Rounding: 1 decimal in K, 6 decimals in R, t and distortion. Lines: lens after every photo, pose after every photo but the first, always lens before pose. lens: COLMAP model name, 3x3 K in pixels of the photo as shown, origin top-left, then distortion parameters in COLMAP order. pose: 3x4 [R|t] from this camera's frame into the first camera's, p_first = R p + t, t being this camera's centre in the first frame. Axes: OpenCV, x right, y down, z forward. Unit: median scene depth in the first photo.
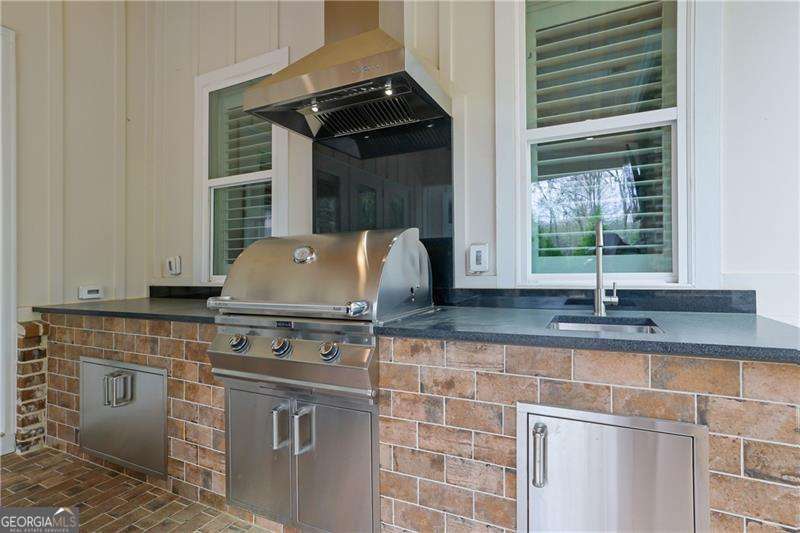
lens RADIAL K [[410.4, 0, 402.0], [0, 410.4, 262.9], [0, 0, 1]] dist [-0.002336, -0.000115]
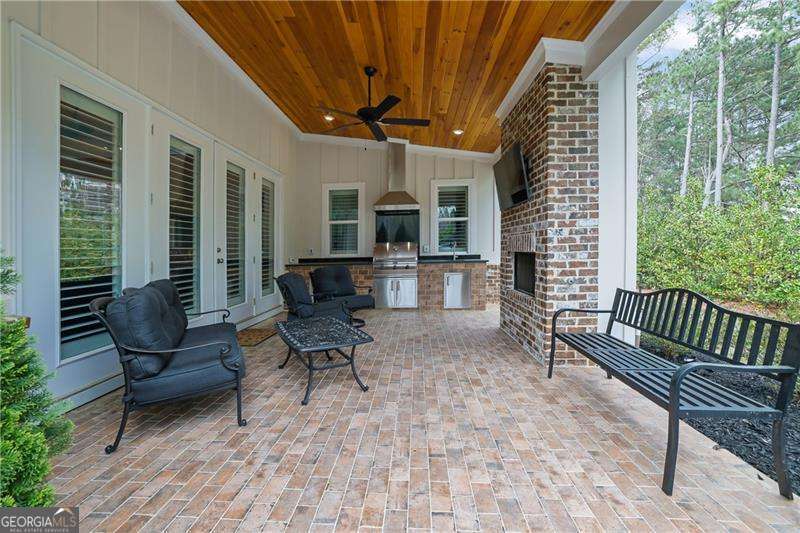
lens RADIAL K [[356.8, 0, 395.6], [0, 356.8, 263.0], [0, 0, 1]] dist [-0.024944, 0.000475]
pose [[0.930561, -0.006721, 0.366076, -1.656281], [-0.000368, 0.999814, 0.019291, 0.073647], [-0.366137, -0.018086, 0.930385, -2.583023]]
